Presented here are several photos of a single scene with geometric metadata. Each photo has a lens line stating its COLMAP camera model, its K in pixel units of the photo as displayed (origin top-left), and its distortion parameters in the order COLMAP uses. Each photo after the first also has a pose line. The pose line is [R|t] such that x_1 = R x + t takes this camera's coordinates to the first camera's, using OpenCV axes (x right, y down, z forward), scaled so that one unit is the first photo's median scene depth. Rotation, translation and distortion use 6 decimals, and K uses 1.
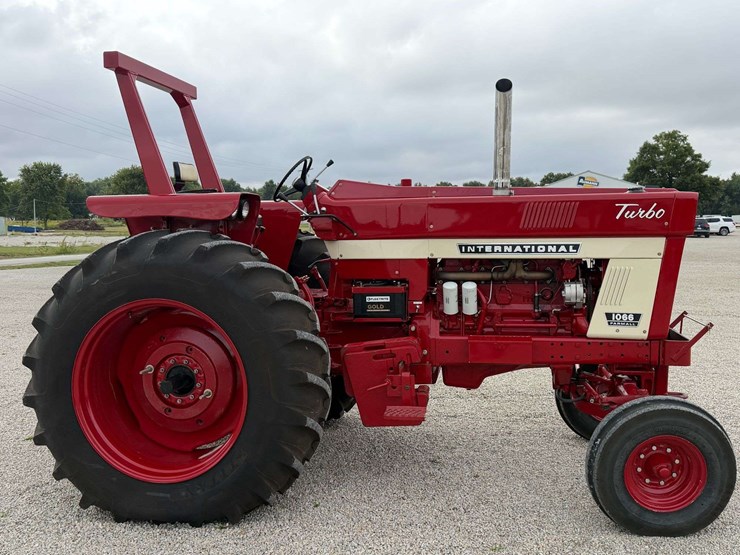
lens RADIAL K [[717.5, 0, 371.8], [0, 717.5, 279.7], [0, 0, 1]] dist [0.163577, -0.350116]
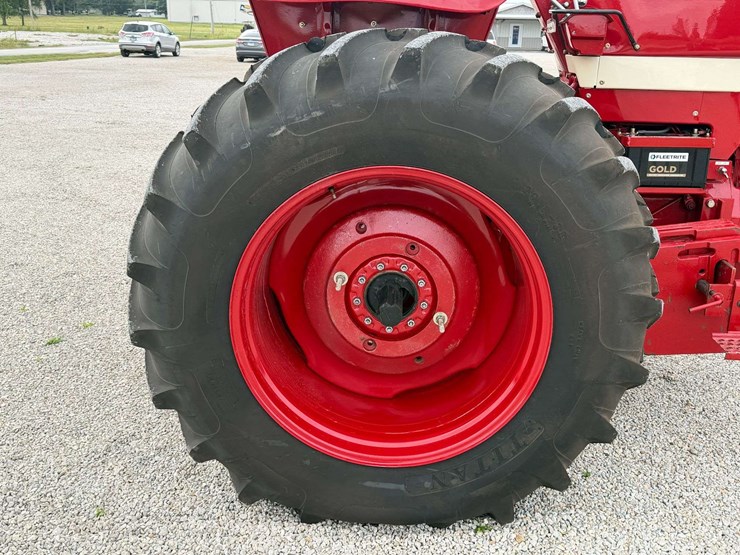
lens RADIAL K [[717.5, 0, 371.8], [0, 717.5, 279.7], [0, 0, 1]] dist [0.163577, -0.350116]
pose [[0.989116, -0.012152, 0.146634, -0.355002], [-0.025299, 0.967697, 0.250844, -0.023490], [-0.144945, -0.251823, 0.956857, 0.420301]]
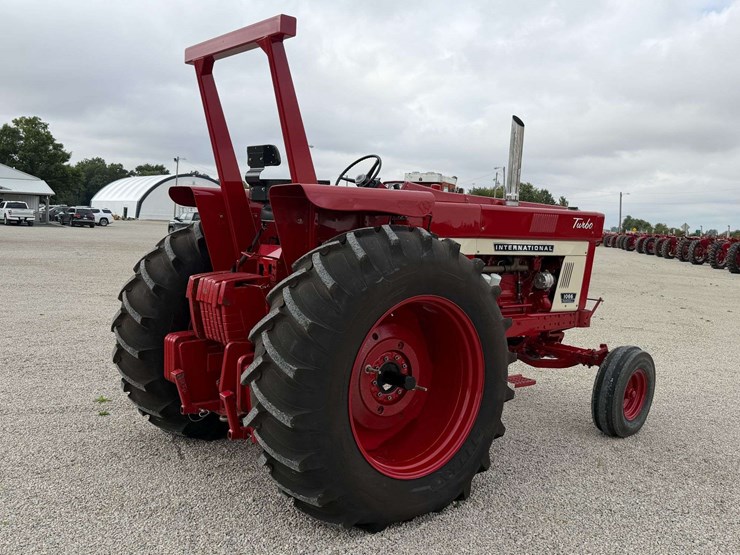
lens RADIAL K [[717.5, 0, 371.8], [0, 717.5, 279.7], [0, 0, 1]] dist [0.163577, -0.350116]
pose [[0.645183, -0.021938, 0.763713, -0.996843], [0.009763, 0.999743, 0.020470, -0.014647], [-0.763966, -0.005751, 0.645231, 0.369978]]
